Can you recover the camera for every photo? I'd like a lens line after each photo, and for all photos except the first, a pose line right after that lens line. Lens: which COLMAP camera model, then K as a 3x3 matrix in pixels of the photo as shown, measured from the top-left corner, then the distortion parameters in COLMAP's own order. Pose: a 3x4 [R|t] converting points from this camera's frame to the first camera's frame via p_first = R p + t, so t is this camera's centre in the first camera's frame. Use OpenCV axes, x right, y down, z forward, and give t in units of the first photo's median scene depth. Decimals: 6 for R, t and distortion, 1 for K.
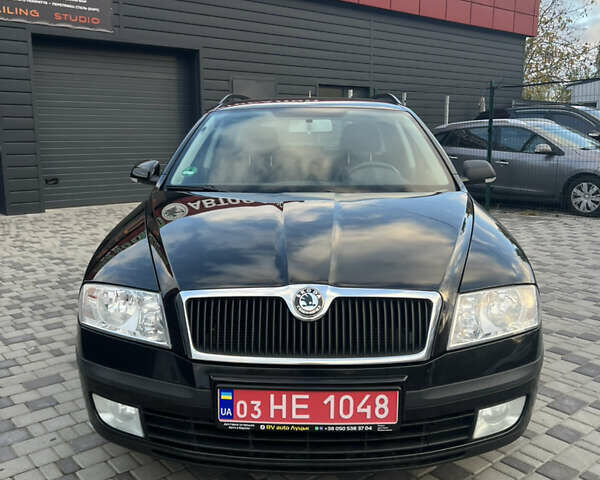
lens RADIAL K [[613.0, 0, 299.7], [0, 613.0, 232.6], [0, 0, 1]] dist [0.024402, -0.019633]
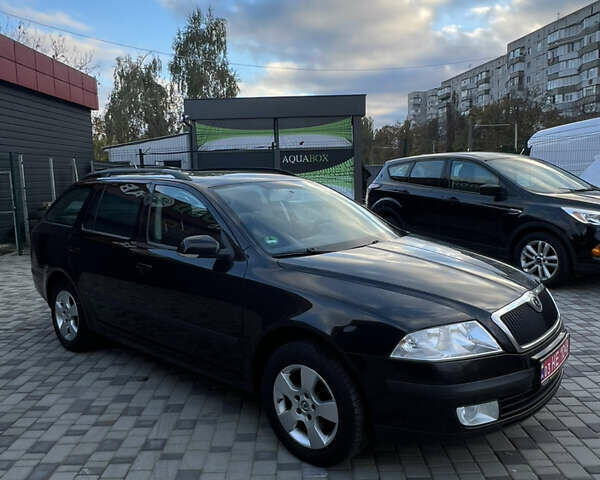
lens RADIAL K [[505.8, 0, 300.9], [0, 505.8, 230.8], [0, 0, 1]] dist [0.008115, -0.010916]
pose [[0.638240, -0.105332, 0.762598, -1.486532], [0.155901, 0.987755, 0.005953, -0.193023], [-0.753886, 0.115090, 0.646846, 0.559526]]
